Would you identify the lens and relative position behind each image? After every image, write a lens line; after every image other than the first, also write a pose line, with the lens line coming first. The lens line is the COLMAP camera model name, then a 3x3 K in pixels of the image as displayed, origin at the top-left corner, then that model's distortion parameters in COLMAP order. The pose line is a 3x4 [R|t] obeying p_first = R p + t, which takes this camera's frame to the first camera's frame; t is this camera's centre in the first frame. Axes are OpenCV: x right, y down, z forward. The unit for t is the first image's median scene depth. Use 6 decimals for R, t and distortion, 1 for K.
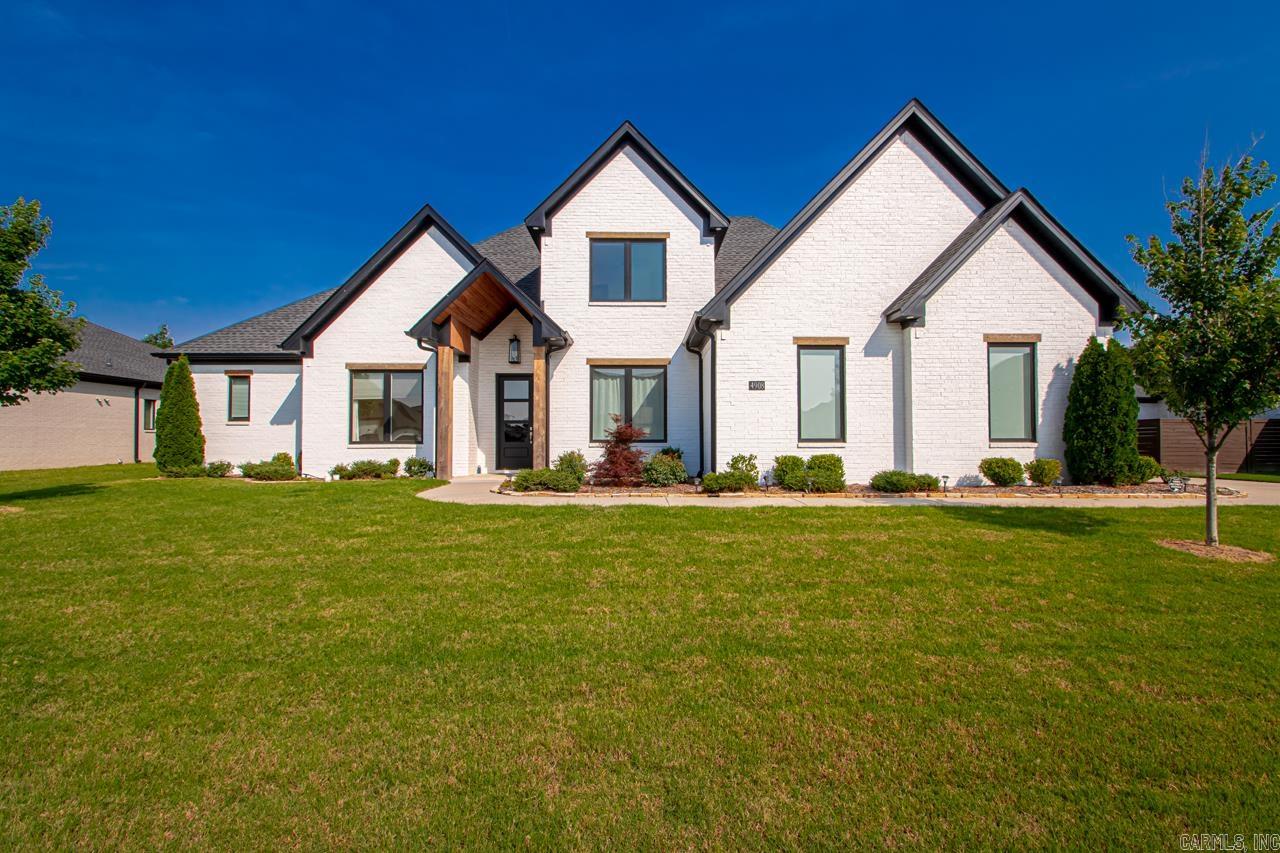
lens RADIAL K [[601.9, 0, 639.8], [0, 601.9, 426.4], [0, 0, 1]] dist [0.011193, -0.008458]
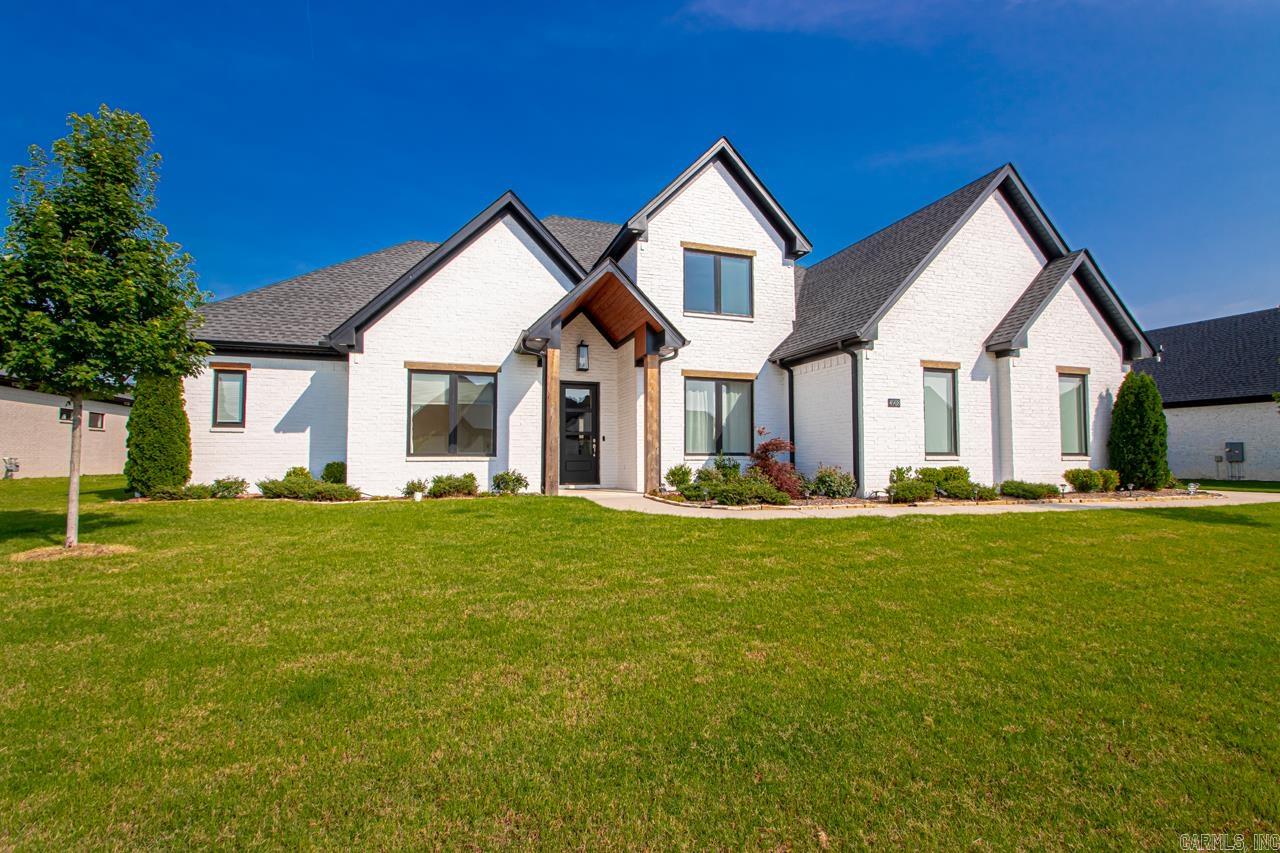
lens RADIAL K [[601.9, 0, 642.5], [0, 601.9, 430.5], [0, 0, 1]] dist [0.011193, -0.008458]
pose [[0.949661, 0.015611, 0.312890, -0.451688], [-0.010721, 0.999792, -0.017340, 0.004237], [-0.313096, 0.013113, 0.949631, 0.090895]]
